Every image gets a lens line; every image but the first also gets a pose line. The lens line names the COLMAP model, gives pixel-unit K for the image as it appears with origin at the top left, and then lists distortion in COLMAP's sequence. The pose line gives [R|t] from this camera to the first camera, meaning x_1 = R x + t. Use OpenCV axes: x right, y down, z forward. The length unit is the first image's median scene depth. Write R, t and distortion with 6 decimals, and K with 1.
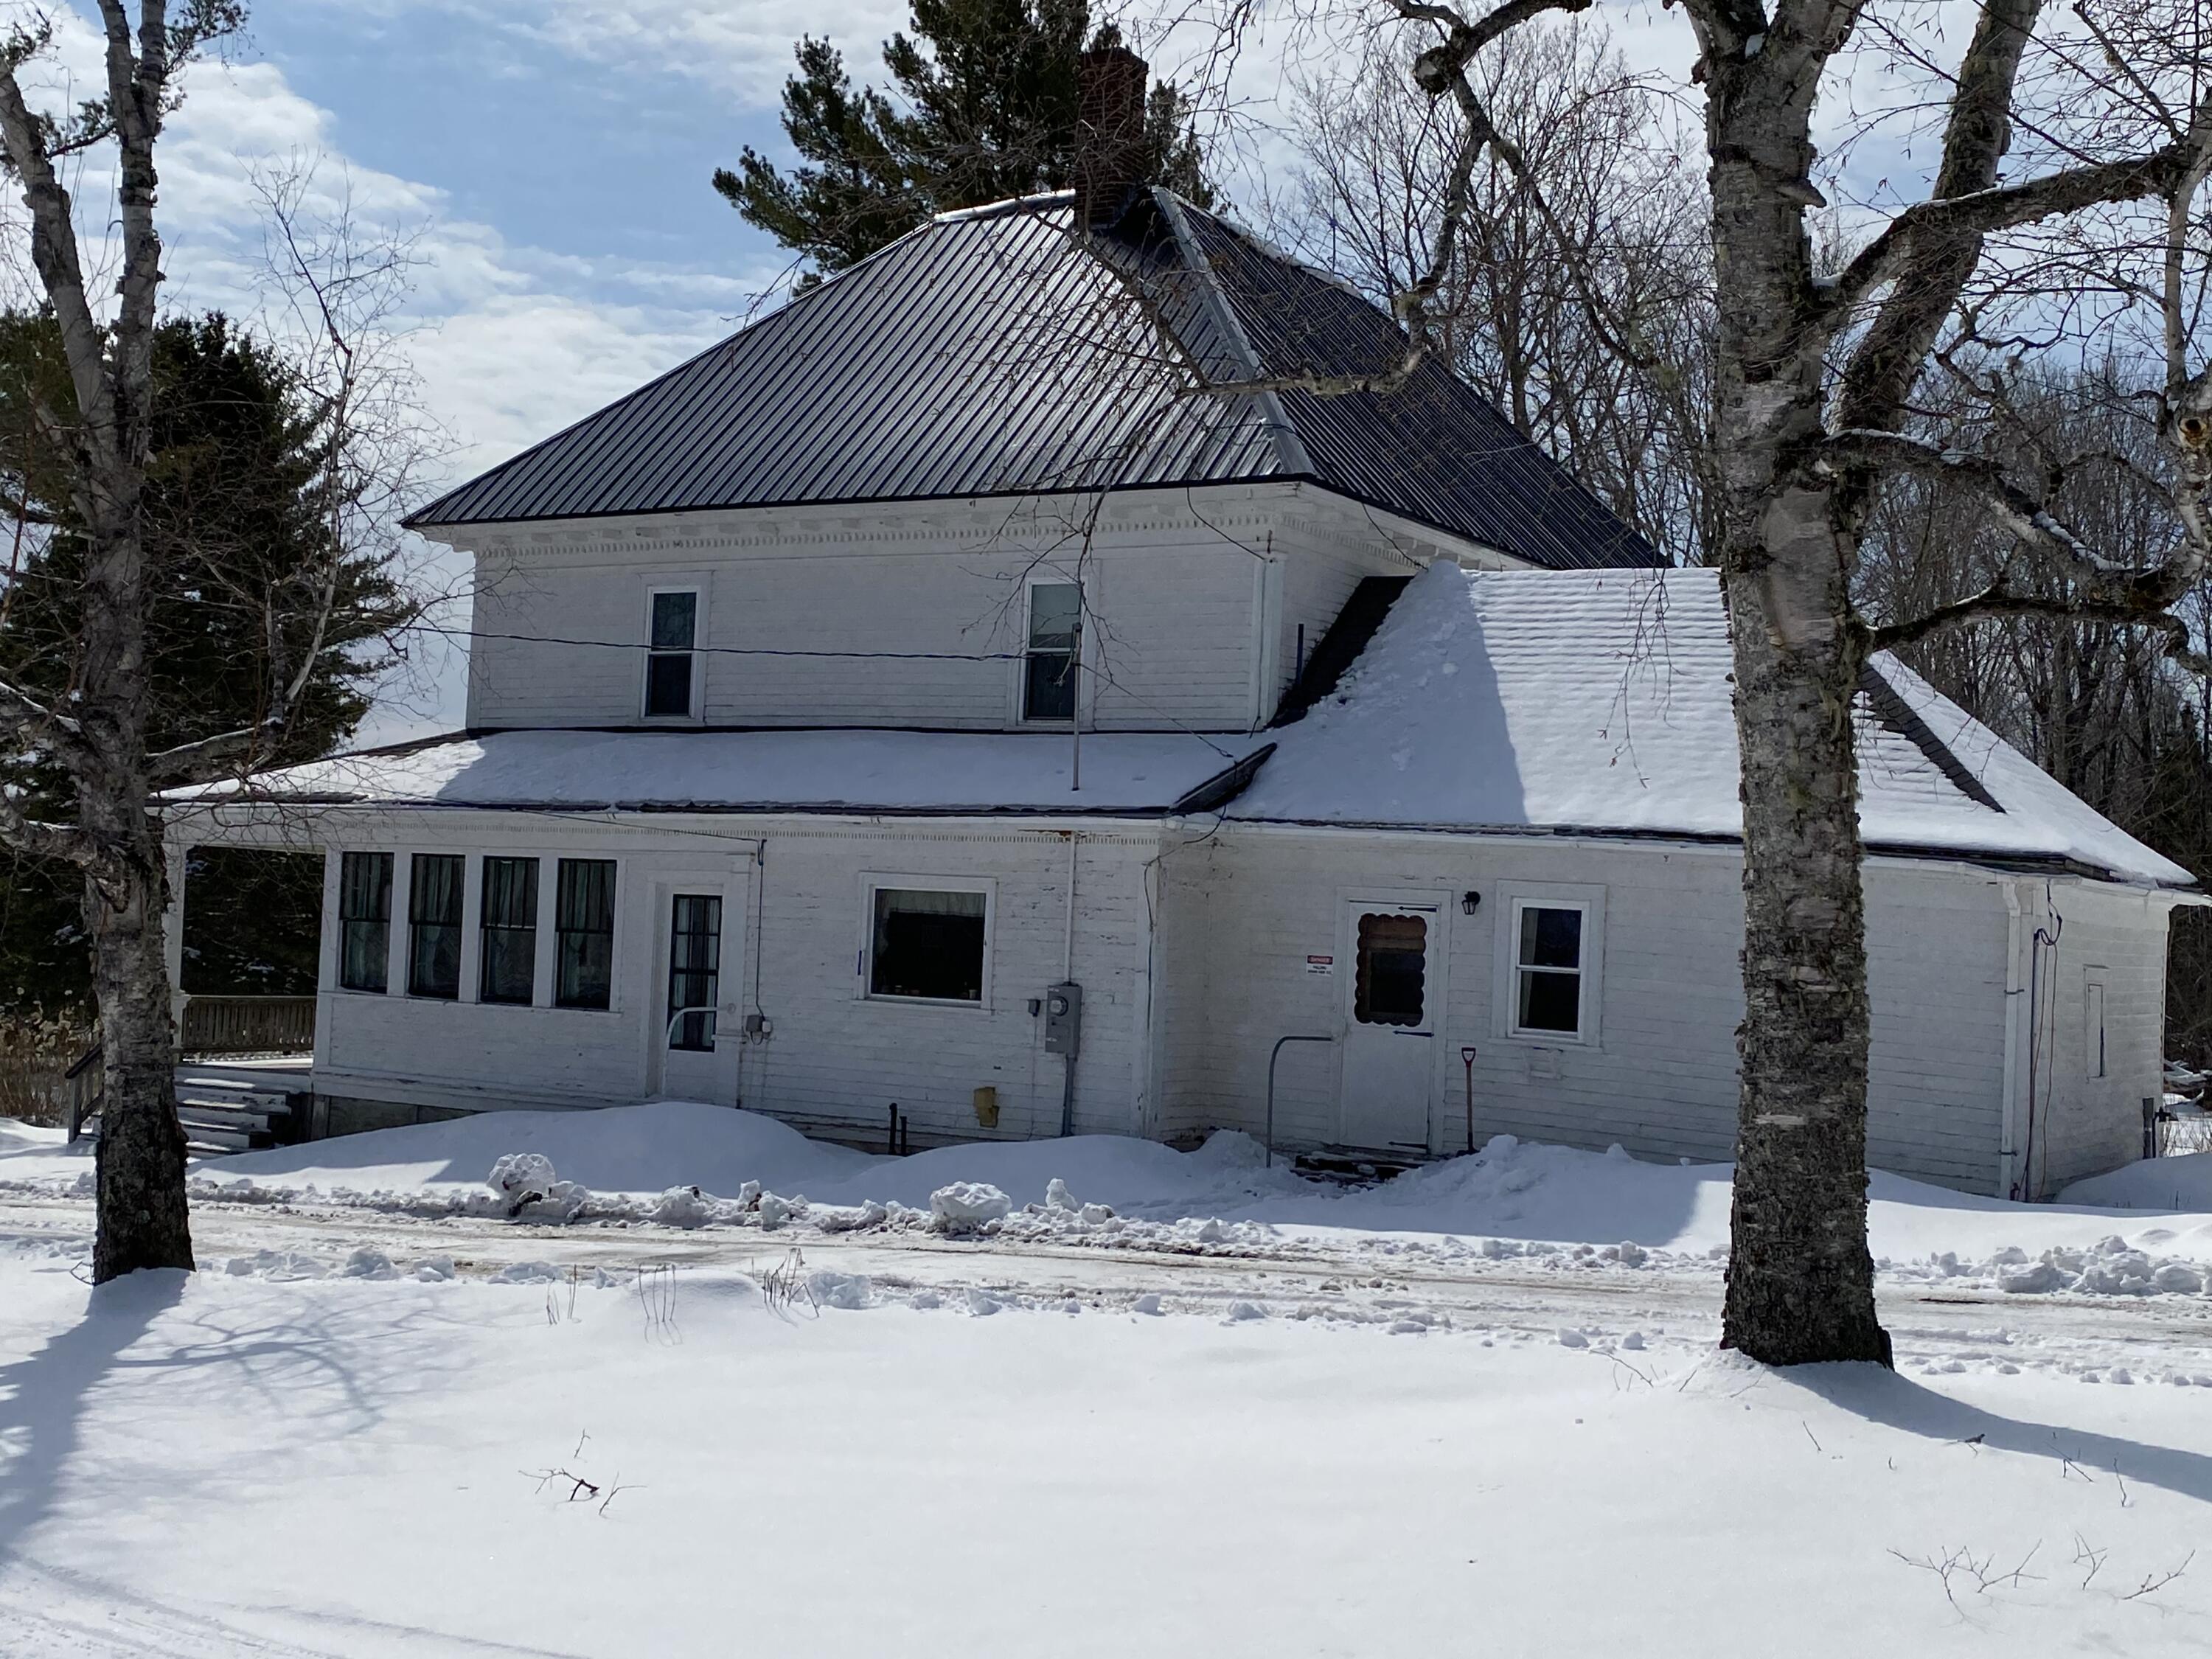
lens RADIAL K [[2596.7, 0, 1106.0], [0, 2596.7, 829.5], [0, 0, 1]] dist [0.207604, 0.010971]
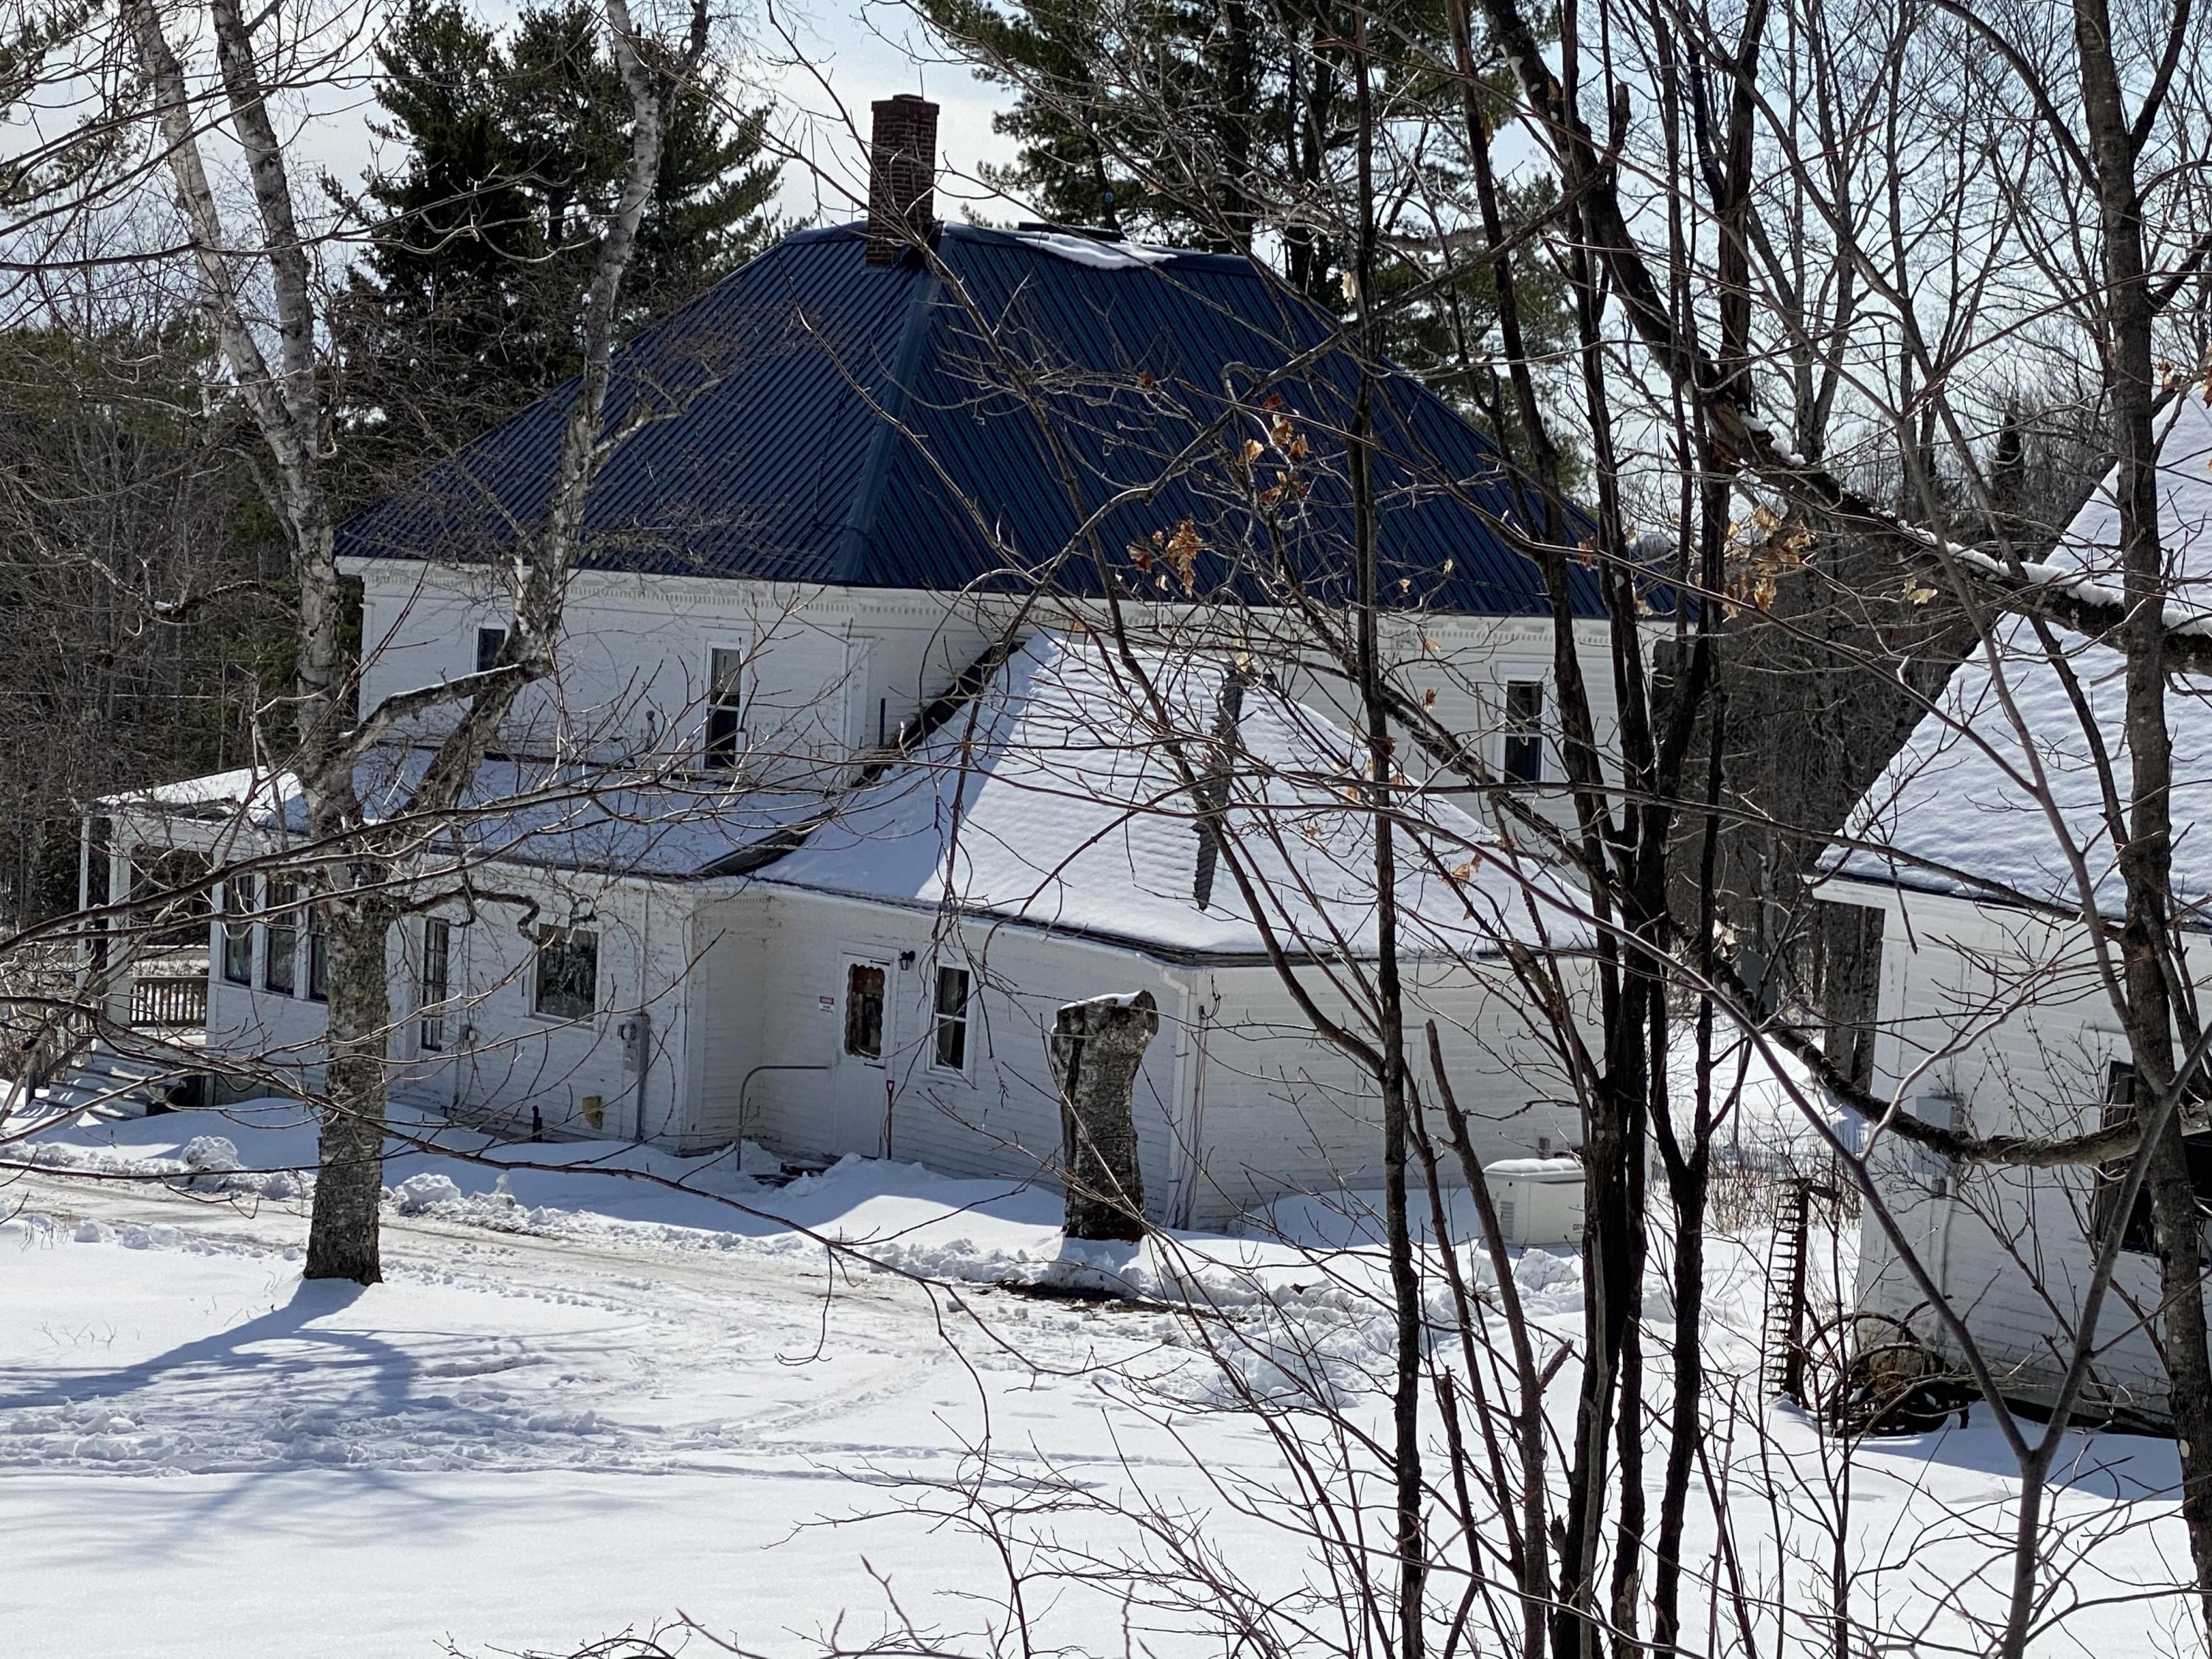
lens RADIAL K [[4755.1, 0, 1106.0], [0, 4755.1, 829.5], [0, 0, 1]] dist [0.026190, 0.171232]
pose [[0.947021, 0.014820, -0.320828, 0.897744], [0.007243, 0.997695, 0.067465, -0.173328], [0.321089, -0.066214, 0.944732, -1.008183]]
